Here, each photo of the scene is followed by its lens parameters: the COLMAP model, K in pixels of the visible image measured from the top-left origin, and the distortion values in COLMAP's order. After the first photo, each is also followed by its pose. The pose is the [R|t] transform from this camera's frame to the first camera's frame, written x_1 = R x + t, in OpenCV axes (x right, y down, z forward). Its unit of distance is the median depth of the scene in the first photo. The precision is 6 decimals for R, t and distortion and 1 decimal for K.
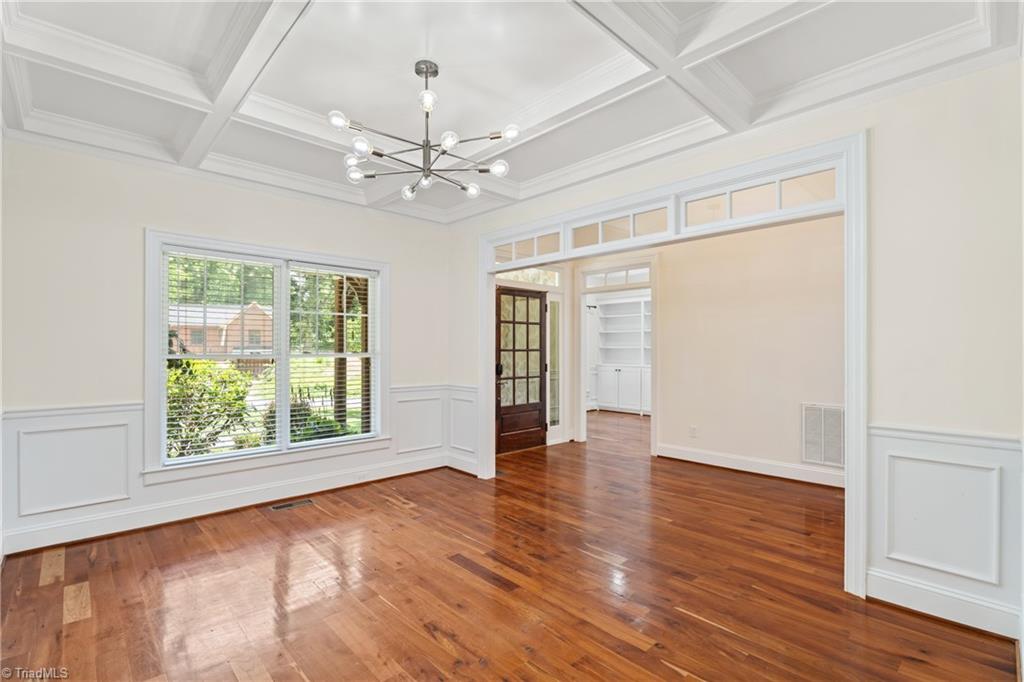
lens RADIAL K [[472.3, 0, 508.7], [0, 472.3, 342.0], [0, 0, 1]] dist [-0.001841, -0.000239]
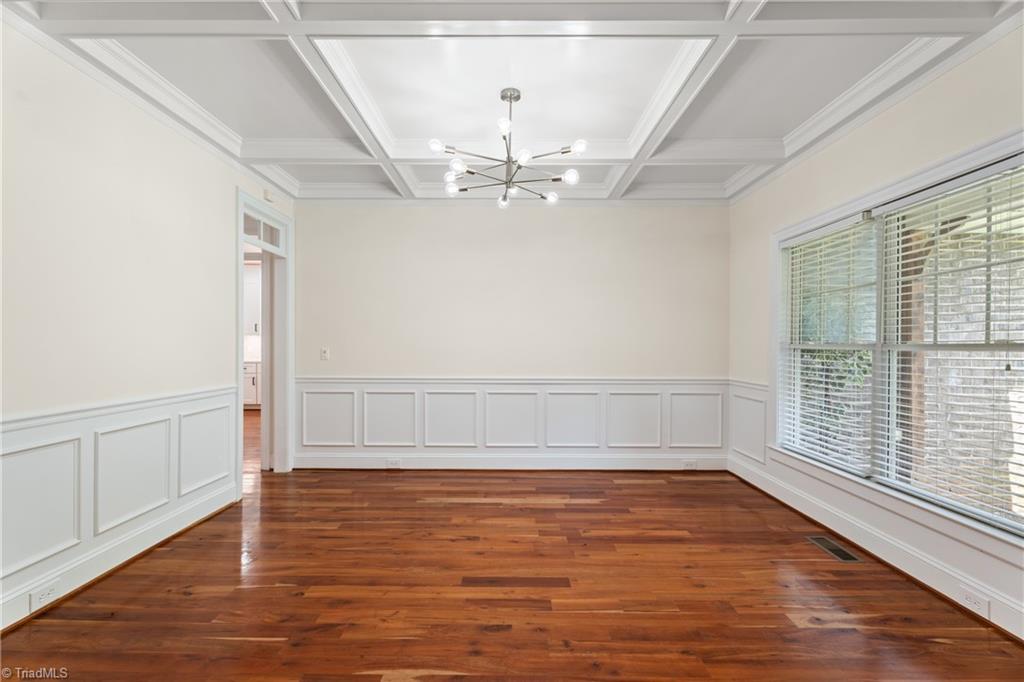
lens RADIAL K [[470.4, 0, 512.0], [0, 470.4, 341.0], [0, 0, 1]] dist [0.000282, 0.000068]
pose [[-0.688075, -0.009011, -0.725584, 0.604435], [0.001207, 0.999907, -0.013562, 0.044158], [0.725639, -0.010208, -0.688000, 1.638660]]
